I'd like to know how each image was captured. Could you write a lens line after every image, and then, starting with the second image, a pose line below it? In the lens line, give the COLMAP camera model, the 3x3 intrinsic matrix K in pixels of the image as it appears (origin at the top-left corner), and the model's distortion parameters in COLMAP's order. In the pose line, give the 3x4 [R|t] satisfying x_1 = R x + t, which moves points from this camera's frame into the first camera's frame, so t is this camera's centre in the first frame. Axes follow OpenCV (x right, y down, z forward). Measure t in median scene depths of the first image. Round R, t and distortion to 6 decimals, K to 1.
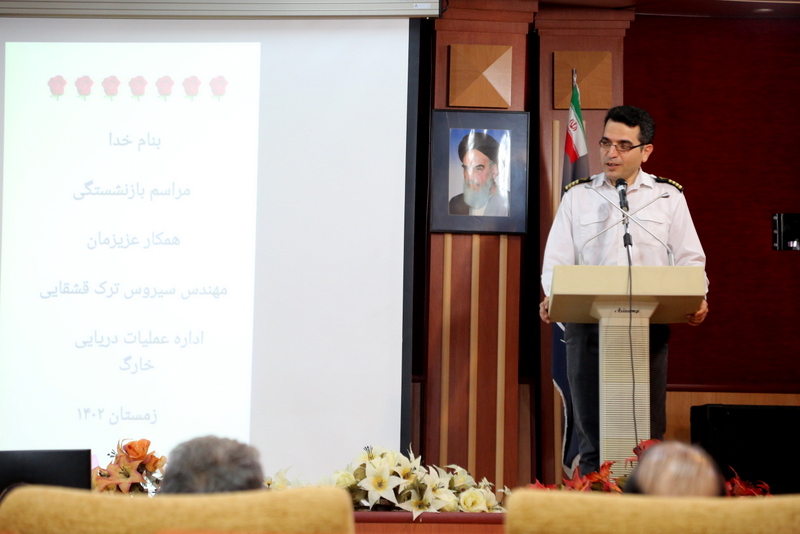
lens RADIAL K [[2235.1, 0, 400.0], [0, 2235.1, 267.0], [0, 0, 1]] dist [0.668605, 0.992192]
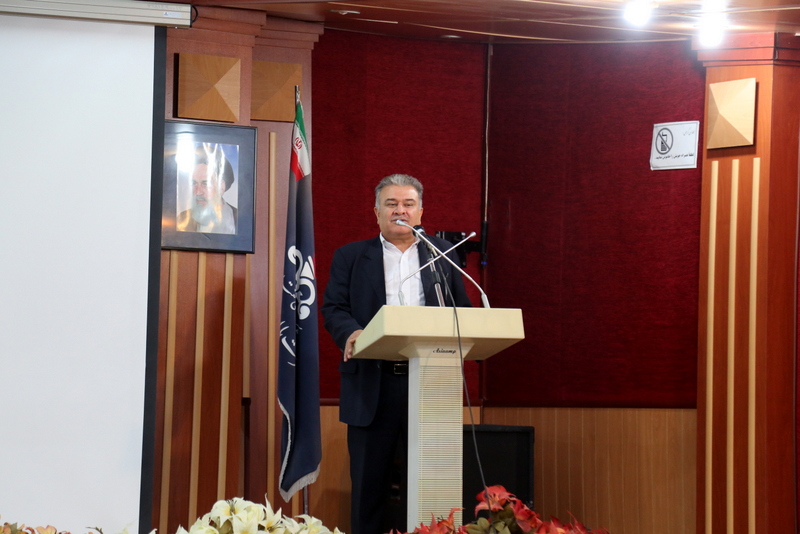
lens RADIAL K [[2235.1, 0, 400.0], [0, 2235.1, 267.0], [0, 0, 1]] dist [0.668605, 0.992192]
pose [[0.942216, 0.024874, 0.334083, -0.208748], [-0.034638, 0.999128, 0.023301, -0.033525], [-0.333212, -0.033527, 0.942256, 0.058880]]
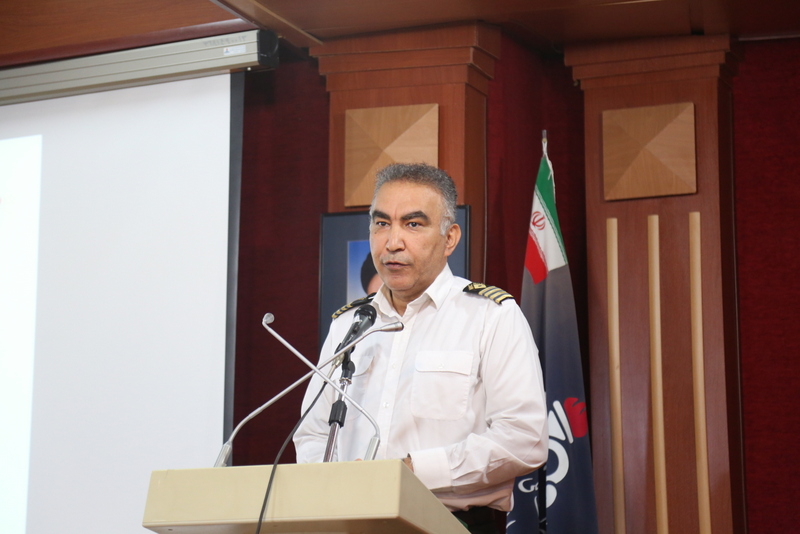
lens RADIAL K [[2235.1, 0, 400.0], [0, 2235.1, 267.0], [0, 0, 1]] dist [0.668605, 0.992192]
pose [[0.919806, -0.075041, -0.385132, 0.277300], [0.045022, 0.995243, -0.086393, 0.000273], [0.389783, 0.062125, 0.918809, 0.429158]]
